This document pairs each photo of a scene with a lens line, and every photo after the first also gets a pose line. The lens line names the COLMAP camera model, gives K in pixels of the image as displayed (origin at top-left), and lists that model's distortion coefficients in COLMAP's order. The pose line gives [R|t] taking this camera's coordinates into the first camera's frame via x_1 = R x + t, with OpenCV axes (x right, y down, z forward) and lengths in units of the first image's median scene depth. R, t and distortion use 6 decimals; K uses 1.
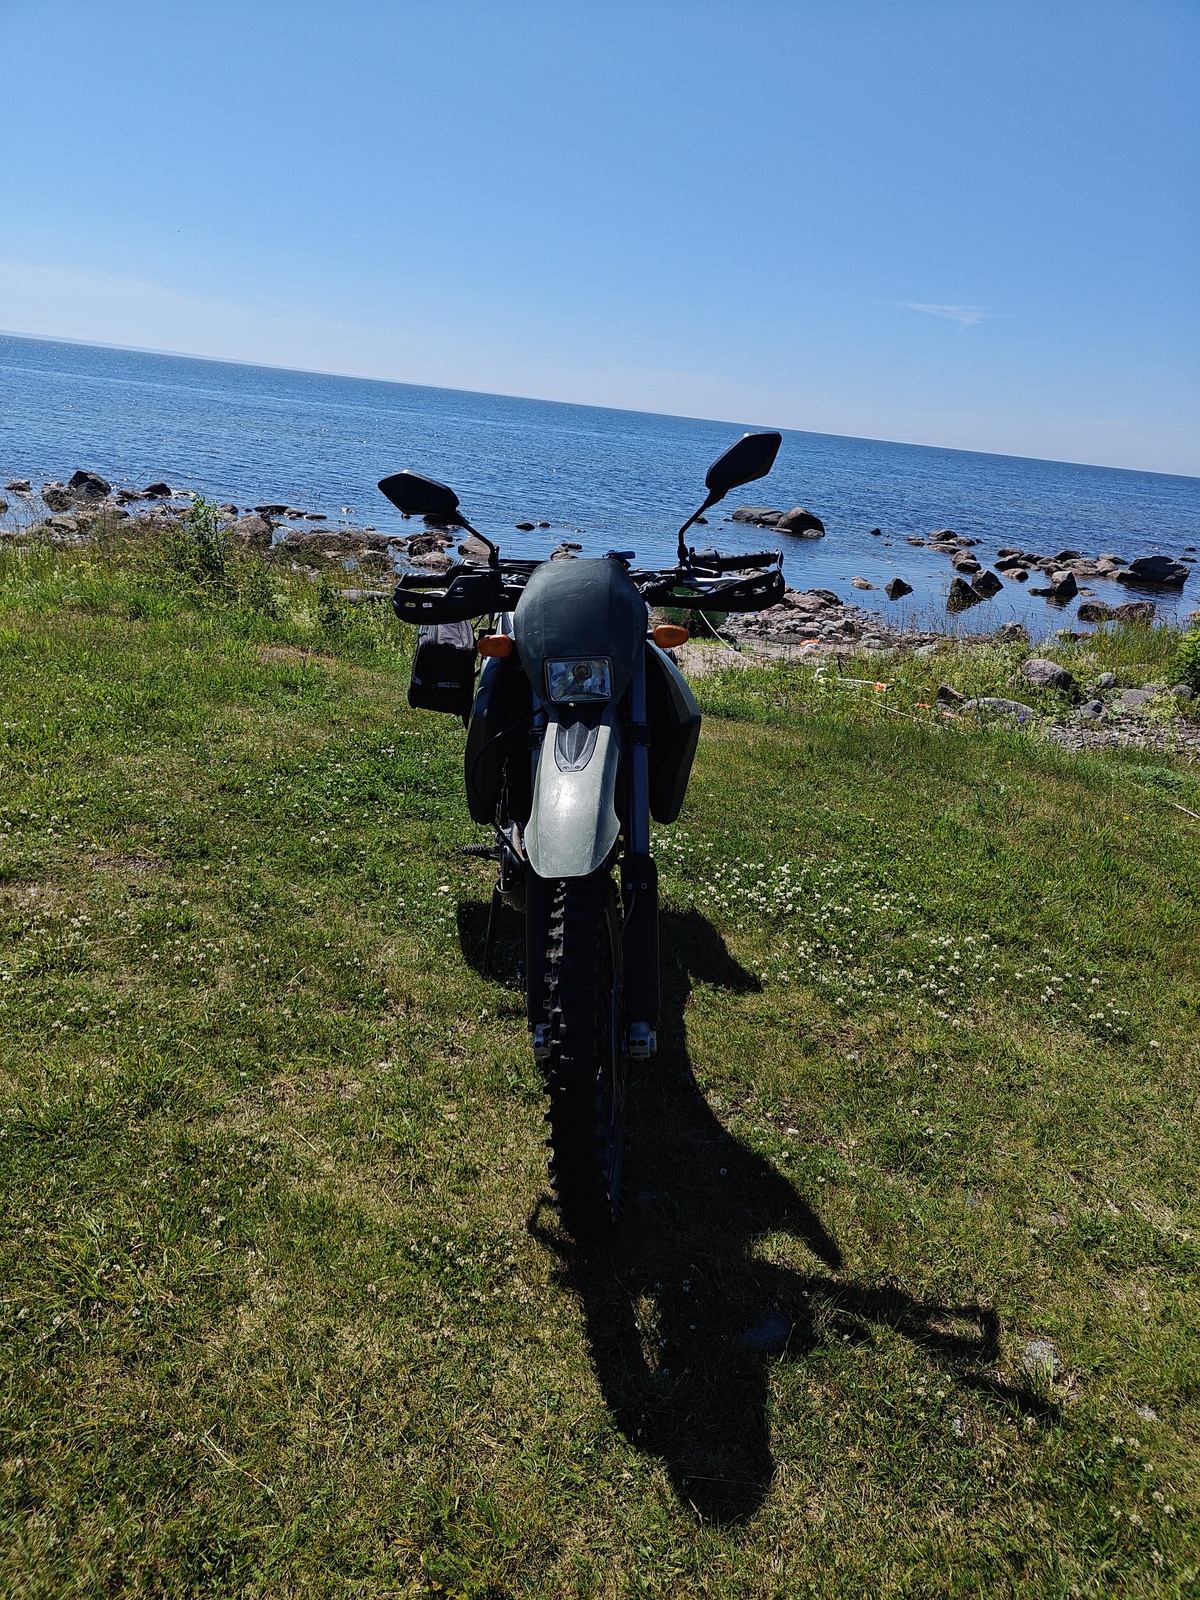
lens RADIAL K [[1062.6, 0, 600.0], [0, 1062.6, 800.0], [0, 0, 1]] dist [-0.006379, 0.003613]
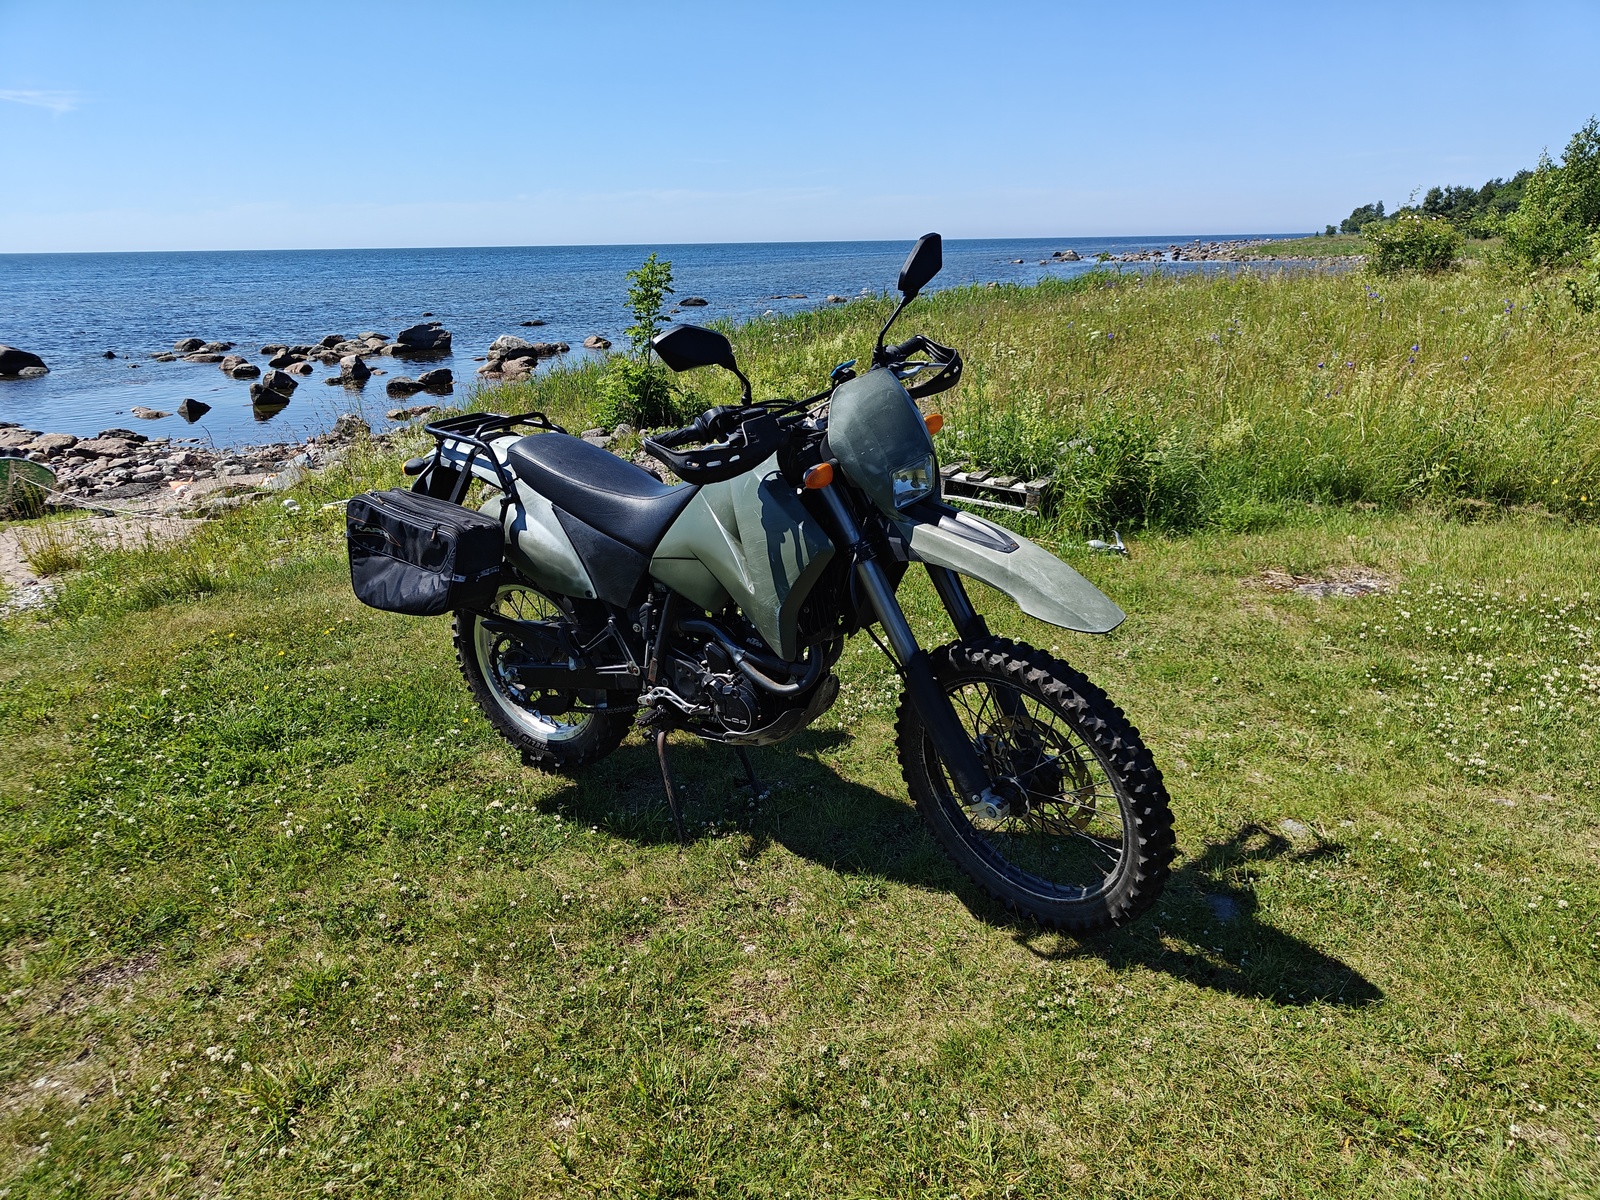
lens RADIAL K [[1062.6, 0, 800.0], [0, 1062.6, 600.0], [0, 0, 1]] dist [-0.006379, 0.003613]
pose [[0.681428, -0.341469, 0.647345, -0.808428], [0.333385, 0.932218, 0.140799, -0.185511], [-0.651545, 0.119871, 0.749080, 0.276706]]
